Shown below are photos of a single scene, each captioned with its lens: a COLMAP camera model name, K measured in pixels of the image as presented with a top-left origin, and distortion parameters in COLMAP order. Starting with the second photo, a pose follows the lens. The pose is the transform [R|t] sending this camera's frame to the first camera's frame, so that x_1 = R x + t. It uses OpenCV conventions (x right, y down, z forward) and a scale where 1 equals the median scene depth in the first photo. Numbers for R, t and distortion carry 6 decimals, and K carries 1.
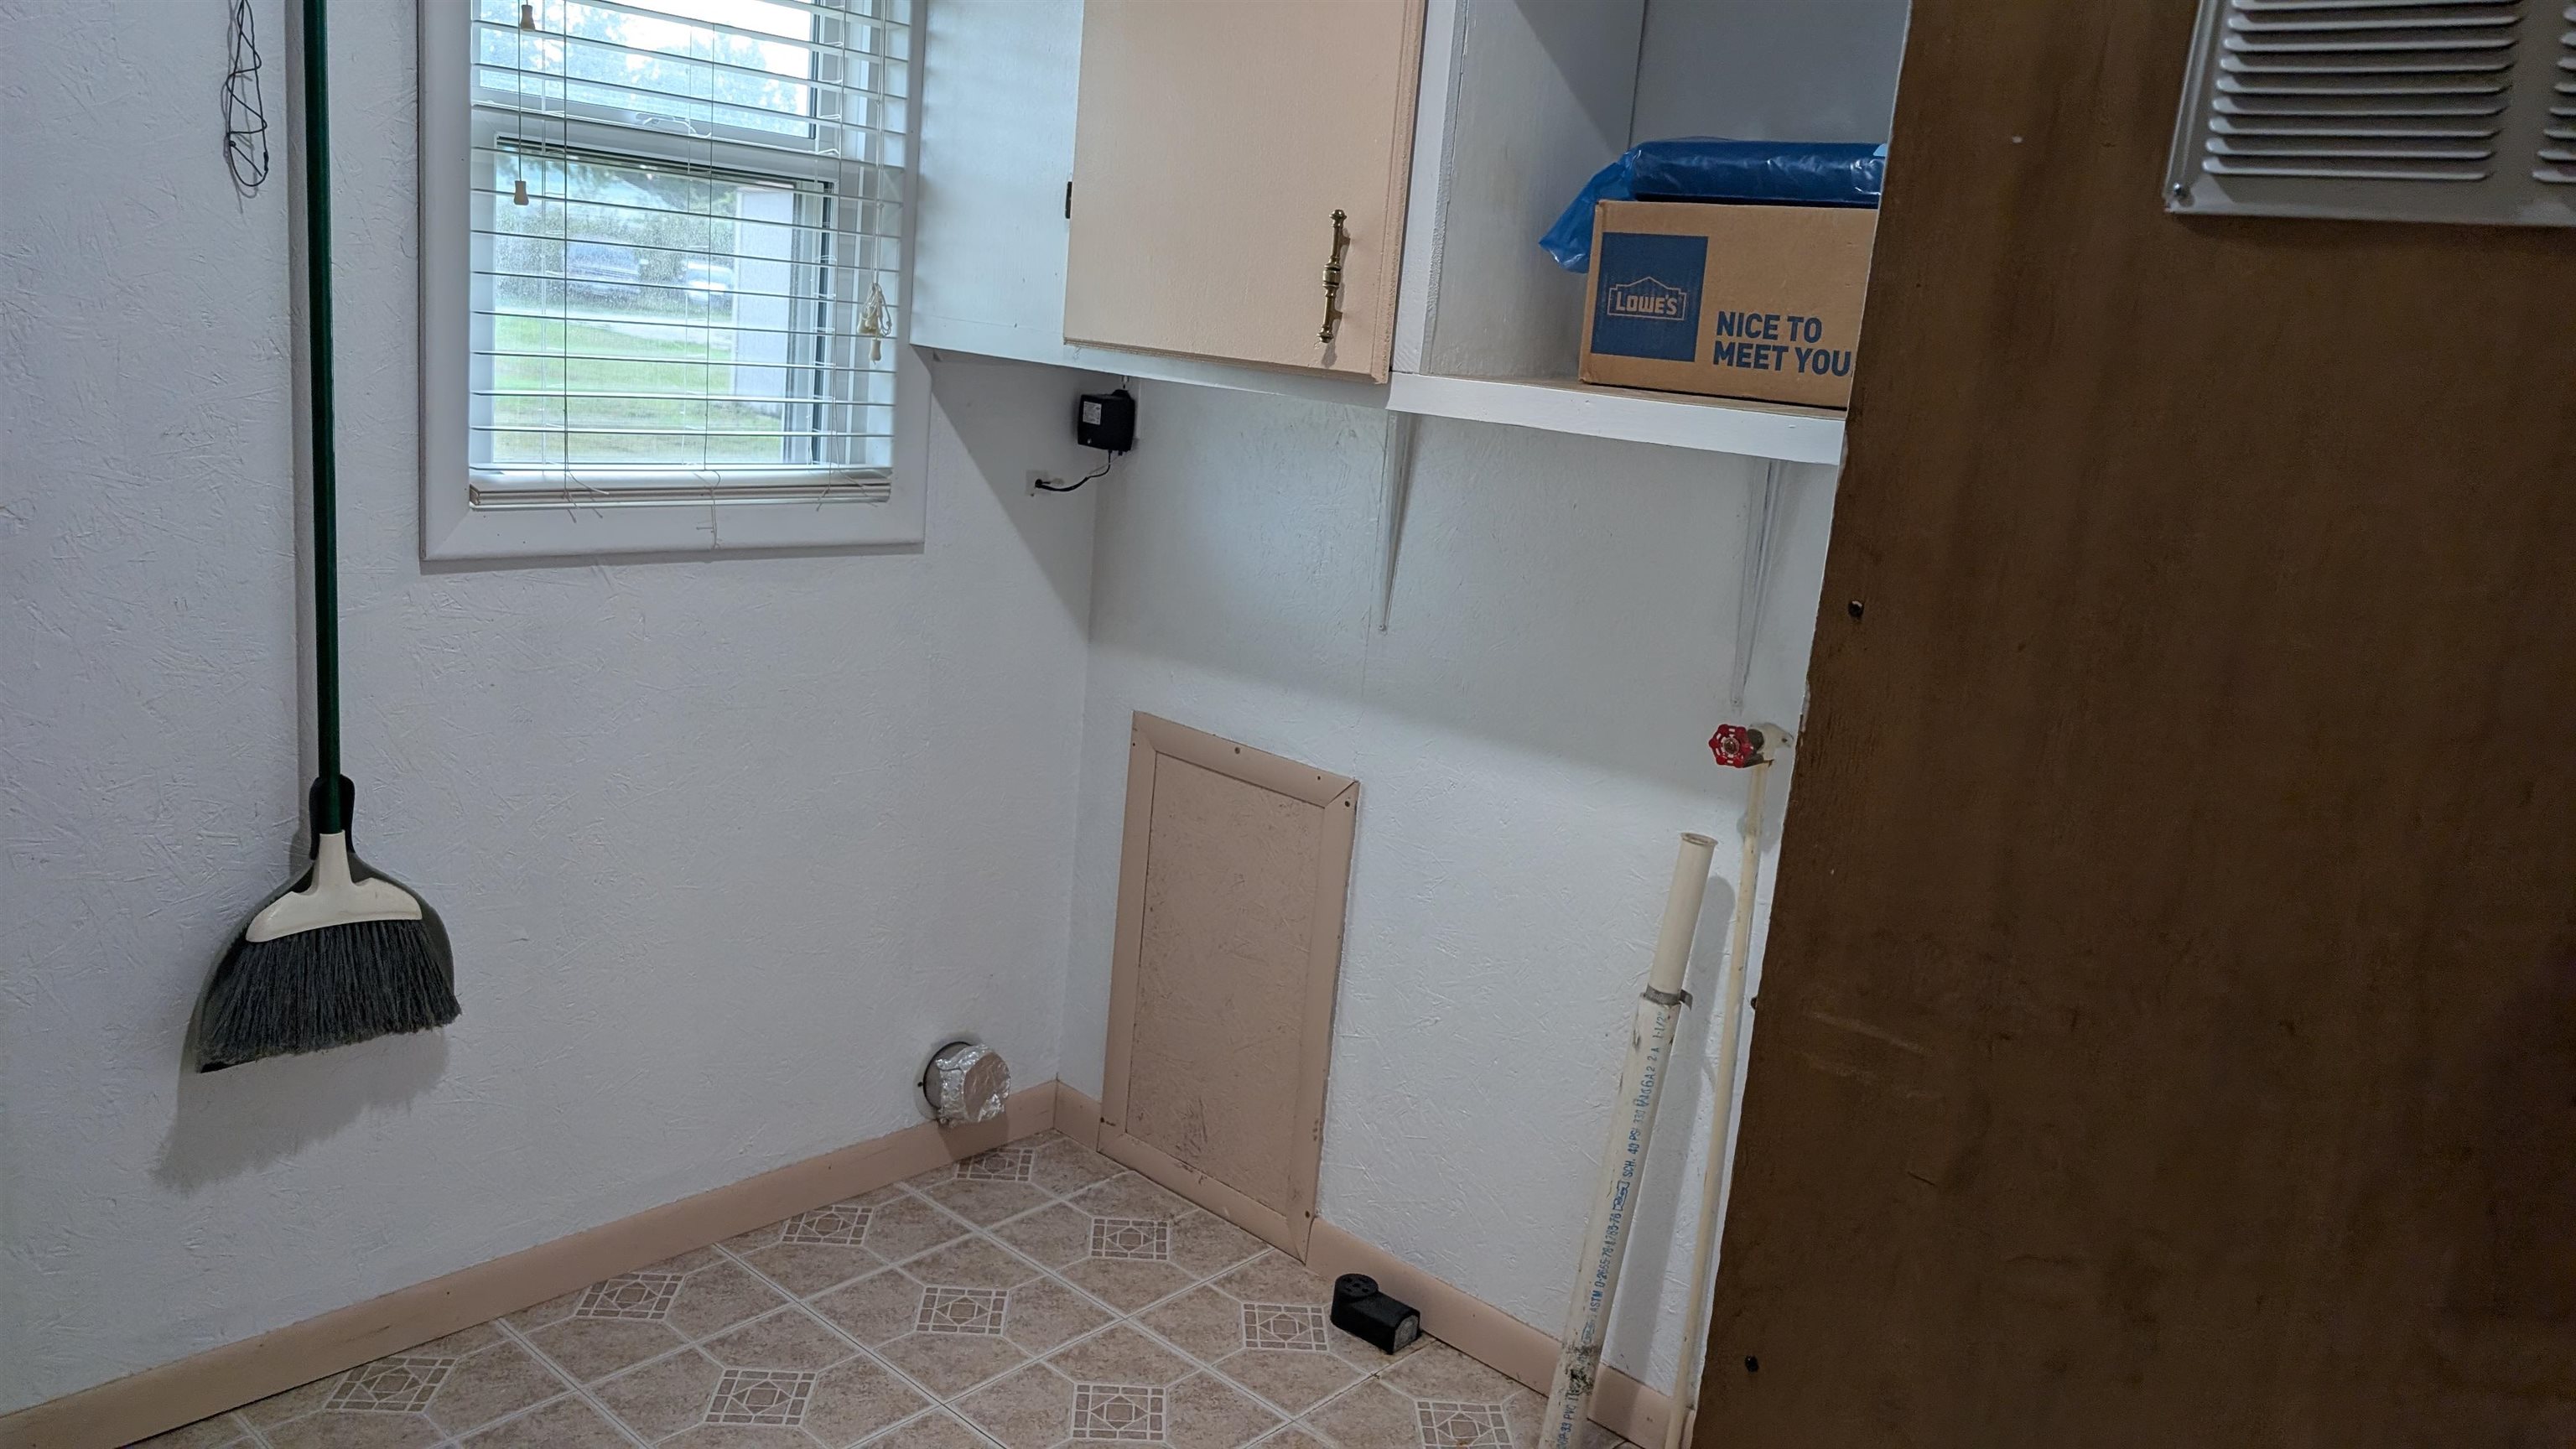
lens RADIAL K [[1877.9, 0, 1283.7], [0, 1877.9, 714.0], [0, 0, 1]] dist [0.034289, -0.045042]
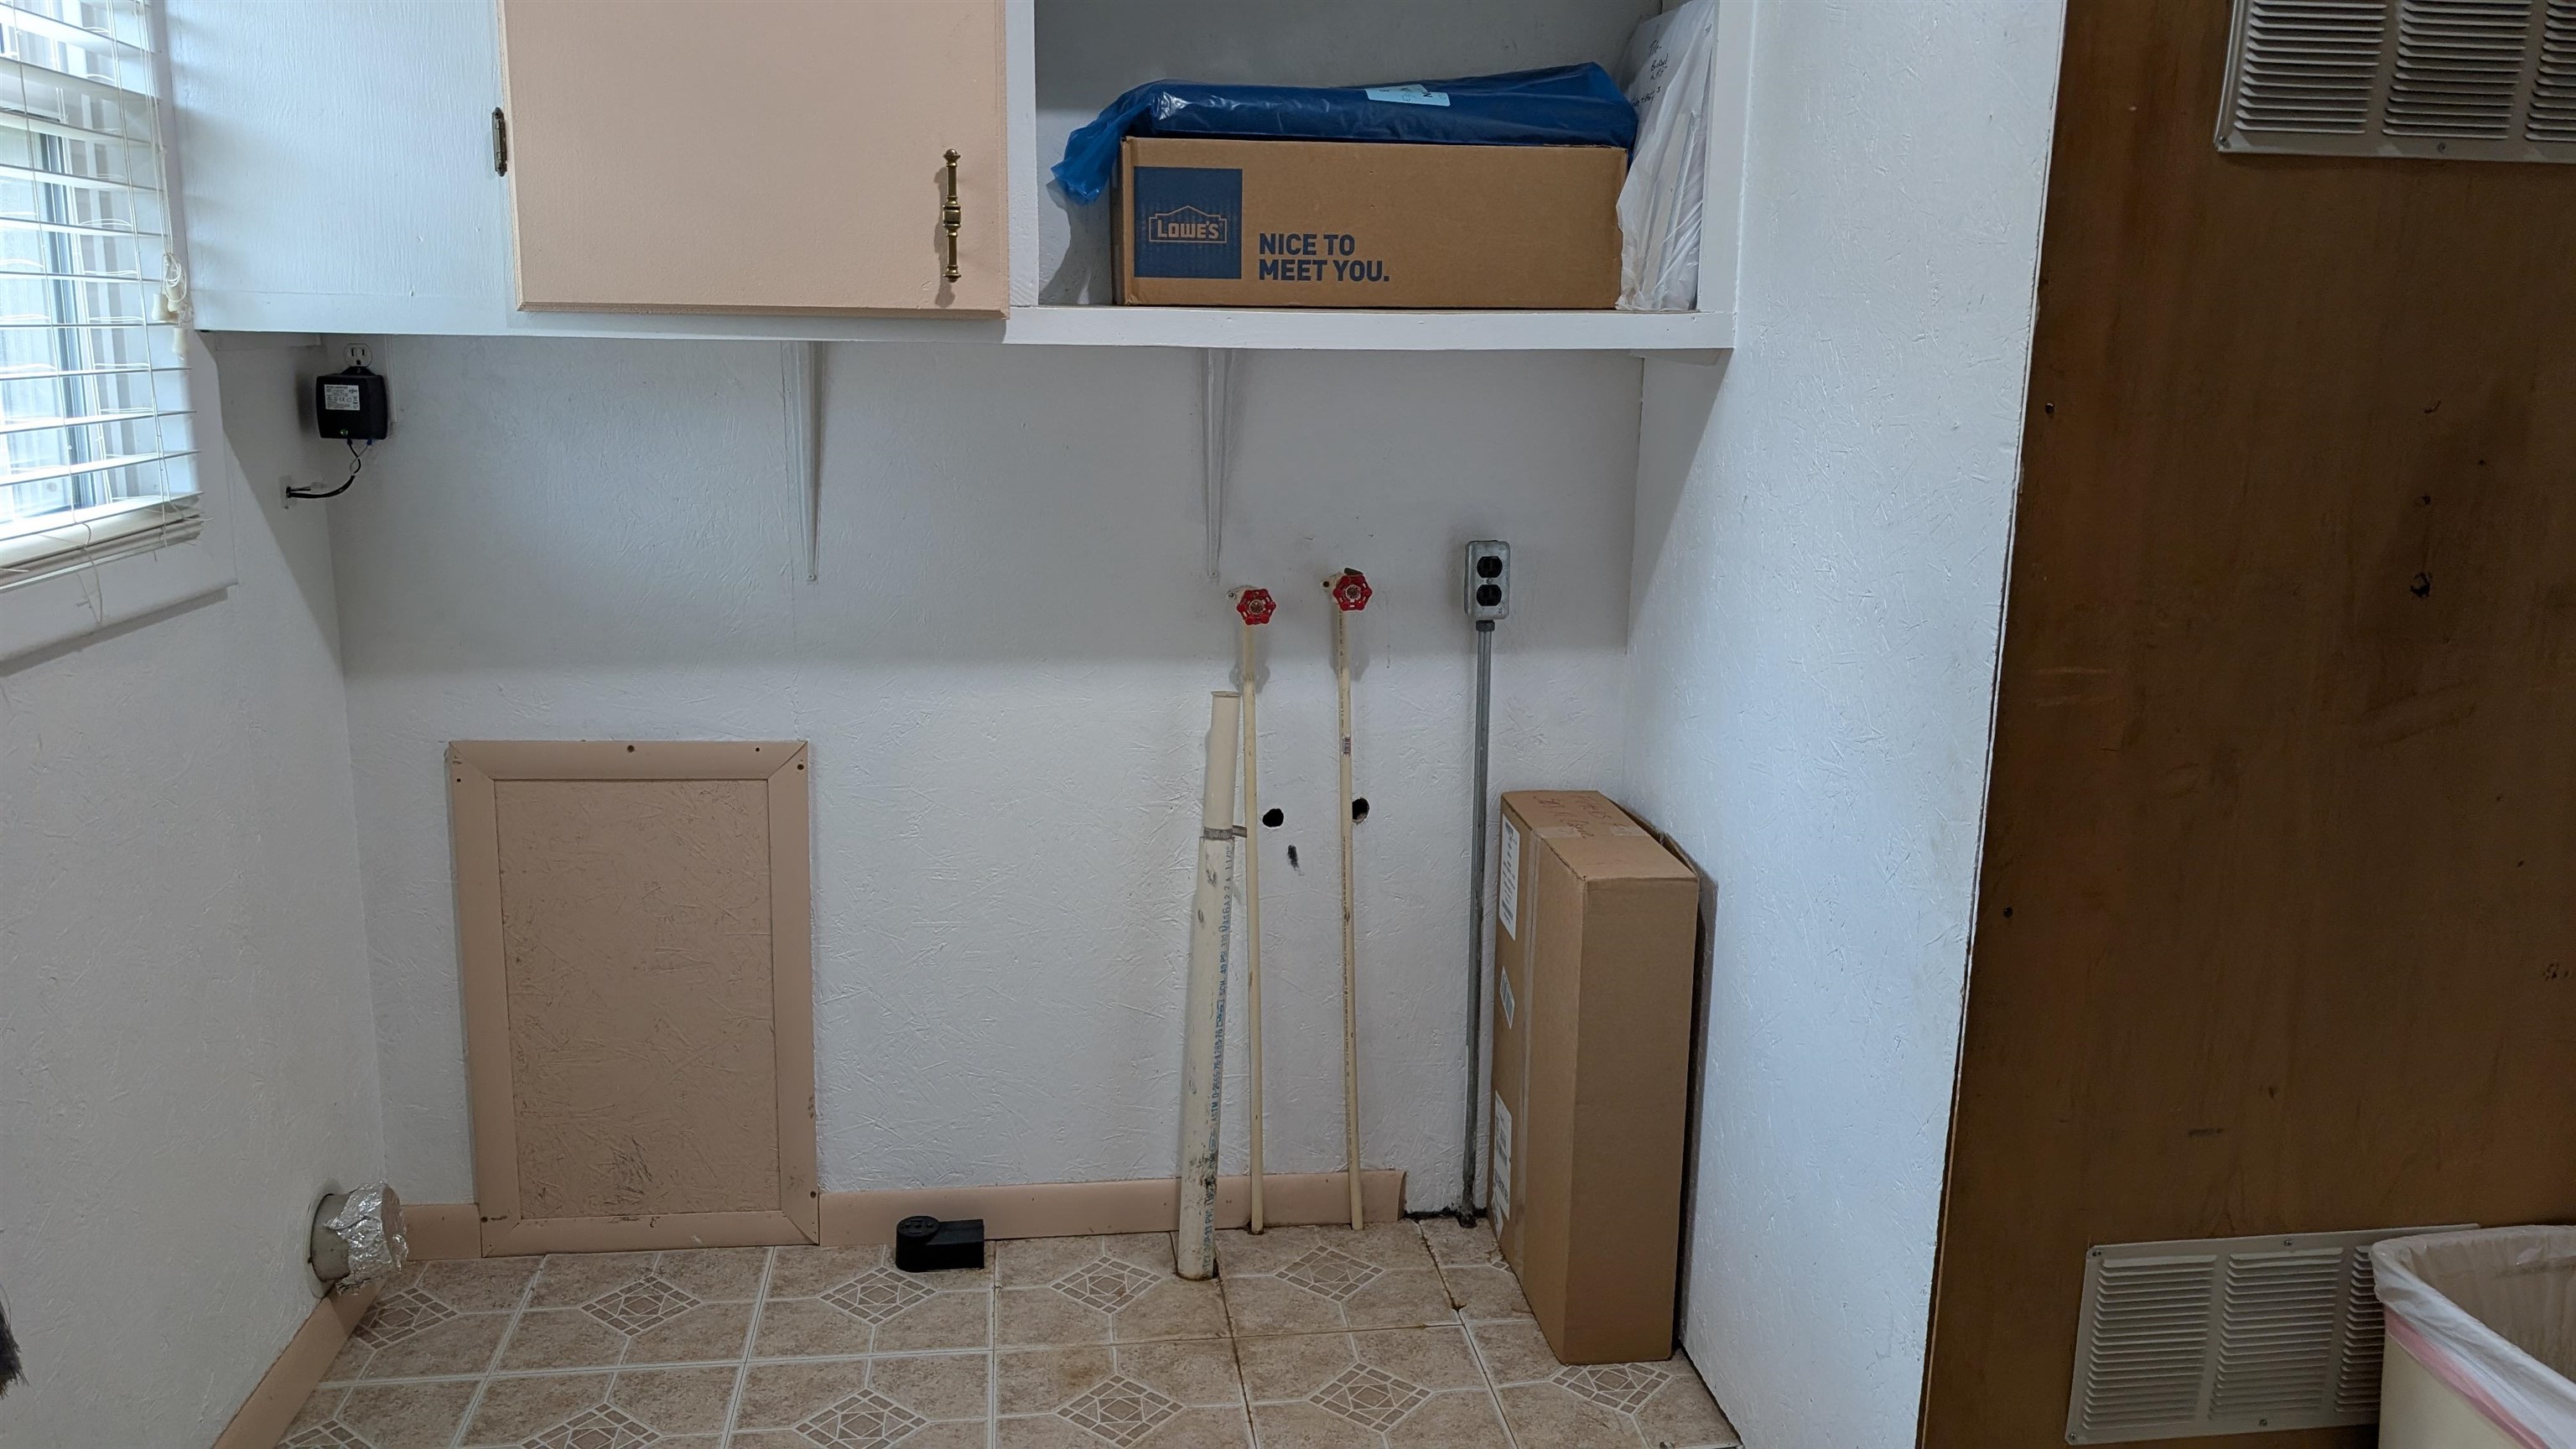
lens RADIAL K [[1877.9, 0, 1280.3], [0, 1877.9, 726.2], [0, 0, 1]] dist [0.034289, -0.045042]
pose [[0.650587, -0.236461, 0.721680, -0.667289], [0.201905, 0.969946, 0.135792, -0.072054], [-0.732100, 0.057366, 0.678777, 0.211584]]
